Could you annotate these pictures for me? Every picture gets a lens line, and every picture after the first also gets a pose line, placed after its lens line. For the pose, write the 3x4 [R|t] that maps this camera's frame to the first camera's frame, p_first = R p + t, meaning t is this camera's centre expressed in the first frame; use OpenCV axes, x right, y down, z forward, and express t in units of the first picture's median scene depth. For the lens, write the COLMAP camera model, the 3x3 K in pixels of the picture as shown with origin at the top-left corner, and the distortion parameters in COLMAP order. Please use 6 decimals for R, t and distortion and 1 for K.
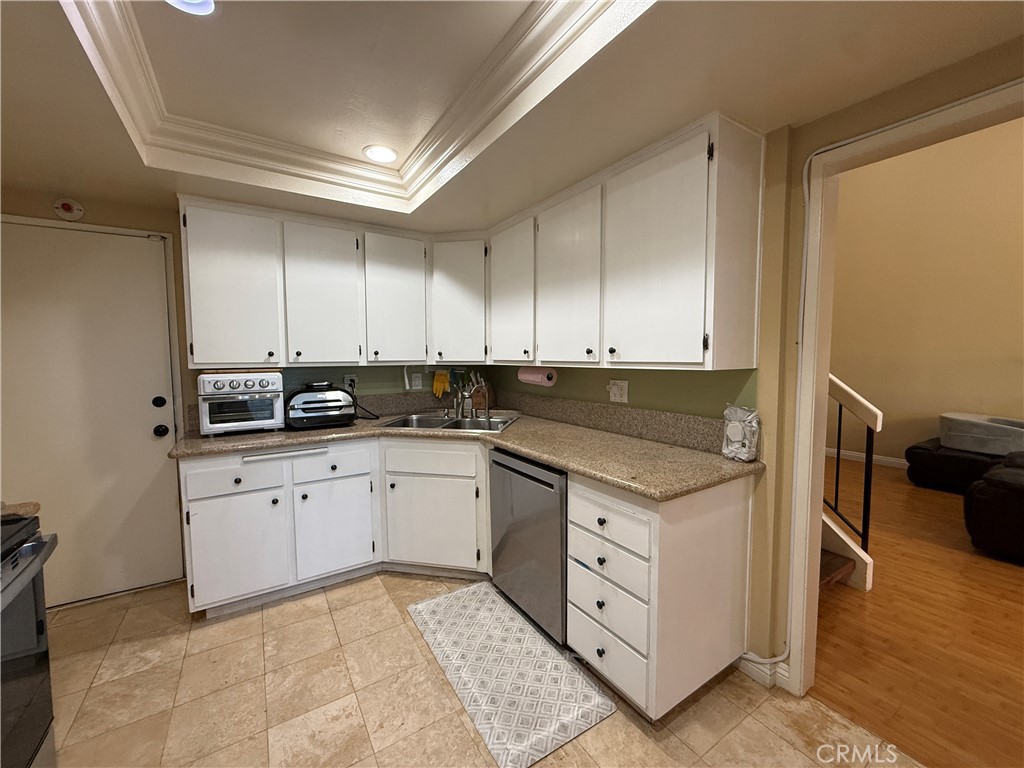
lens RADIAL K [[409.5, 0, 511.8], [0, 409.5, 383.2], [0, 0, 1]] dist [-0.001510, 0.001122]
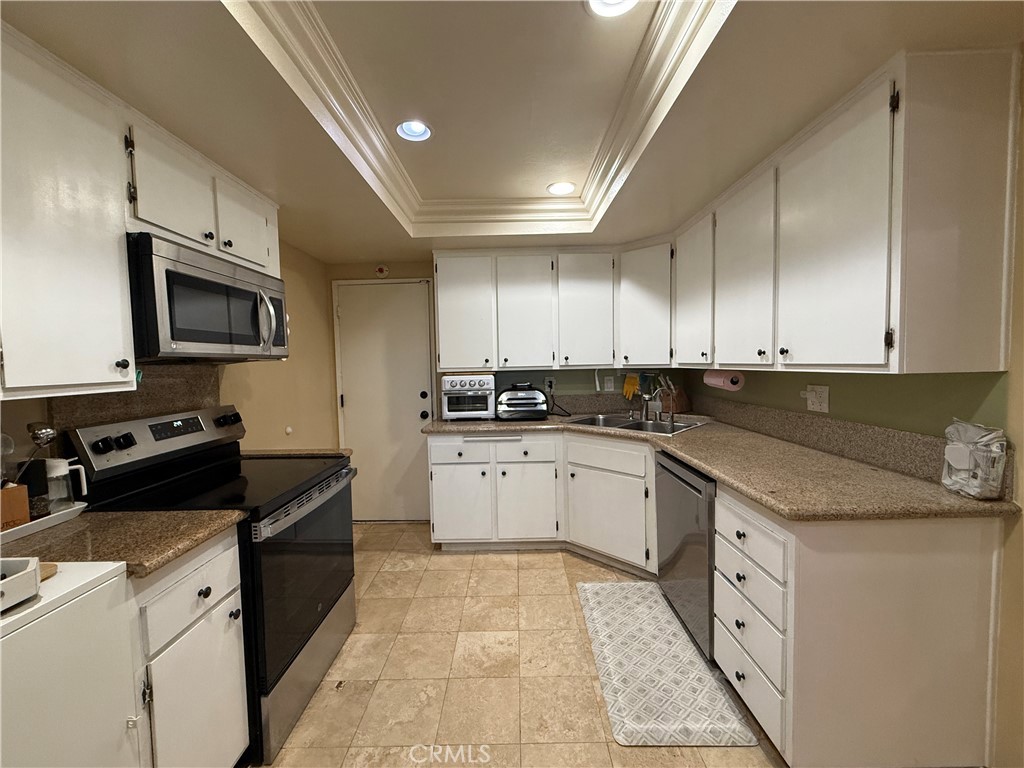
lens RADIAL K [[409.5, 0, 511.0], [0, 409.5, 383.6], [0, 0, 1]] dist [-0.001510, 0.001122]
pose [[0.839786, 0.015692, -0.542691, 0.214543], [-0.019672, 0.999805, -0.001532, 0.002653], [0.542561, 0.011963, 0.839931, -0.057770]]
